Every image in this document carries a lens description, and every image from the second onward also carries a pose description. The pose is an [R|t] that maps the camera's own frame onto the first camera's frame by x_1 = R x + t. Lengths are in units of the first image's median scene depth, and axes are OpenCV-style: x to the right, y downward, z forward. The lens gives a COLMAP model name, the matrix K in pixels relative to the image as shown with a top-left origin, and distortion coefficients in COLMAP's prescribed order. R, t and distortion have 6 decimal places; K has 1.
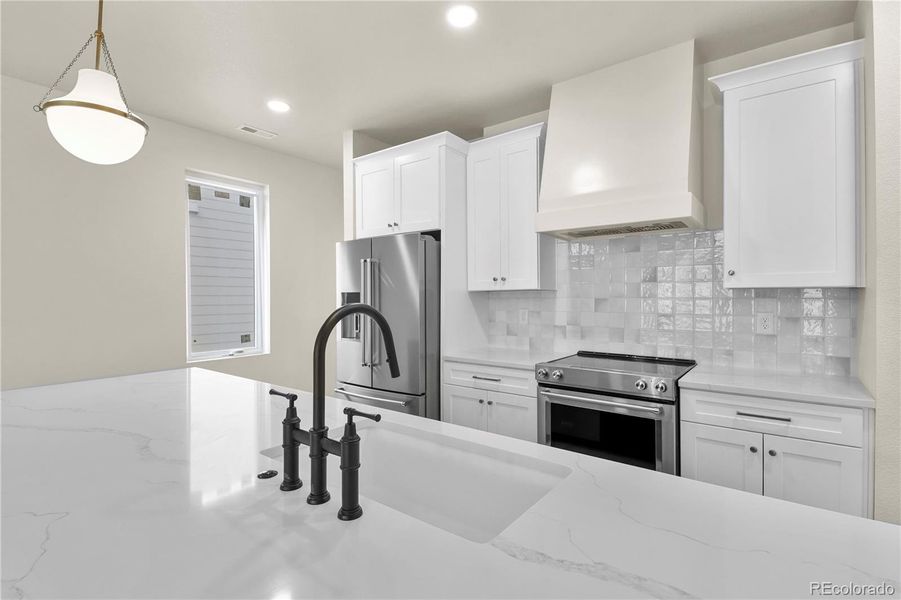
lens RADIAL K [[430.0, 0, 452.9], [0, 430.0, 295.2], [0, 0, 1]] dist [0.032151, -0.022514]
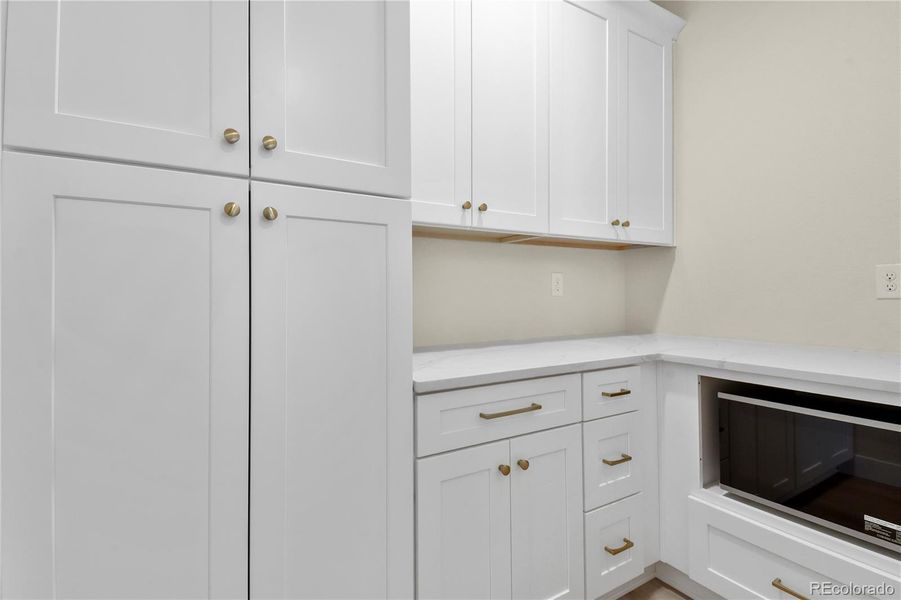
lens RADIAL K [[430.0, 0, 452.9], [0, 430.0, 295.2], [0, 0, 1]] dist [0.032151, -0.022514]
pose [[0.370322, 0.004376, 0.928893, -0.359479], [-0.001055, 0.999990, -0.004290, 0.066536], [-0.928903, 0.000609, 0.370323, 0.857062]]
